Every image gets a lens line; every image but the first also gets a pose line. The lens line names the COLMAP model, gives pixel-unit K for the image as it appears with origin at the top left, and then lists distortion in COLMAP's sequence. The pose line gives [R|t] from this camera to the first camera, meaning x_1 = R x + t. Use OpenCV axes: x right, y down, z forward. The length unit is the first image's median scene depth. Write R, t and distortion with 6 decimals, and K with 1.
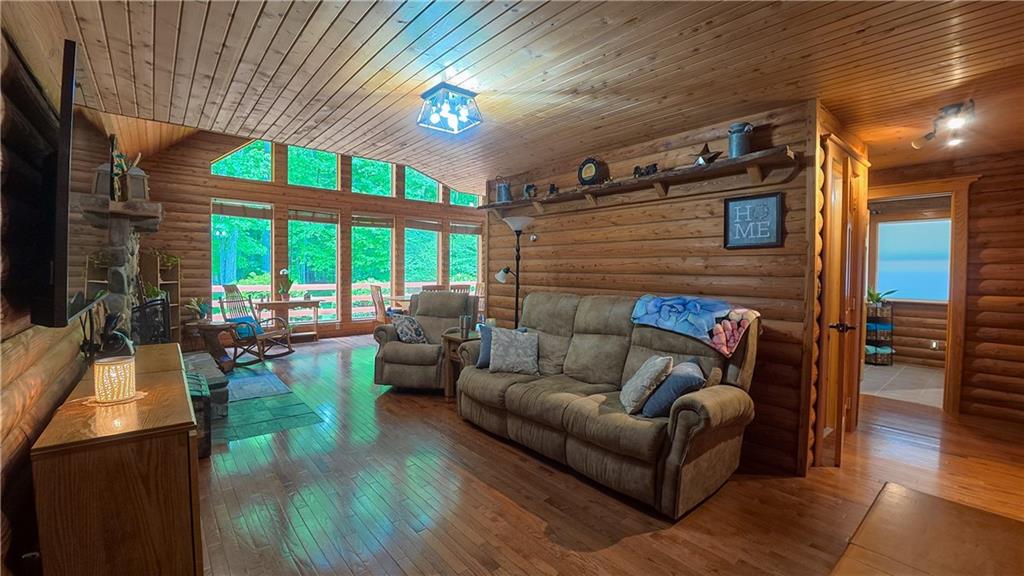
lens RADIAL K [[419.8, 0, 509.7], [0, 419.8, 281.8], [0, 0, 1]] dist [-0.000325, -0.000023]
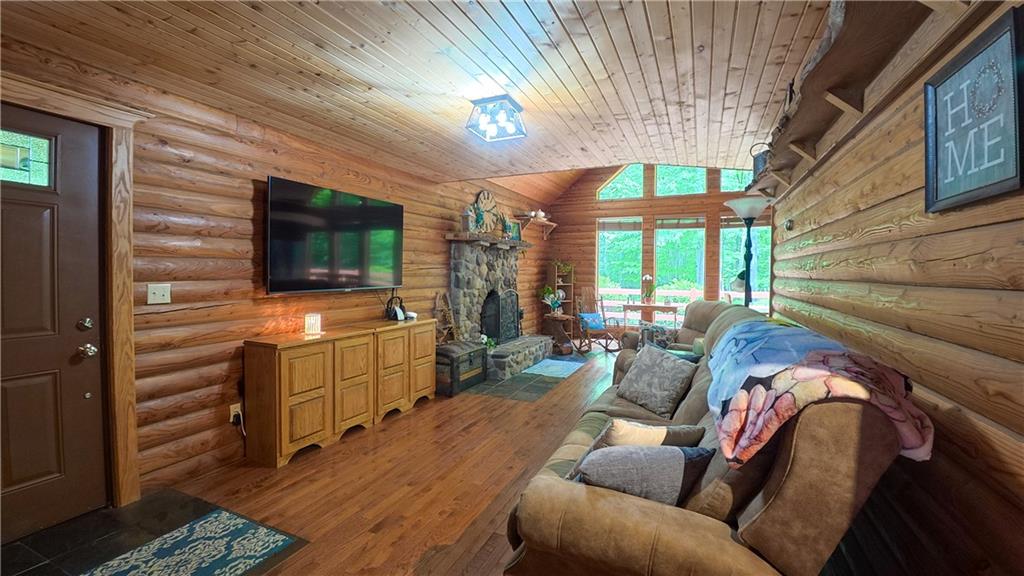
lens RADIAL K [[419.8, 0, 509.7], [0, 419.8, 281.8], [0, 0, 1]] dist [-0.000325, -0.000023]
pose [[0.418252, 0.016604, -0.908179, 0.313740], [-0.034320, 0.999408, 0.002466, -0.003307], [0.907682, 0.030137, 0.418574, 0.228648]]
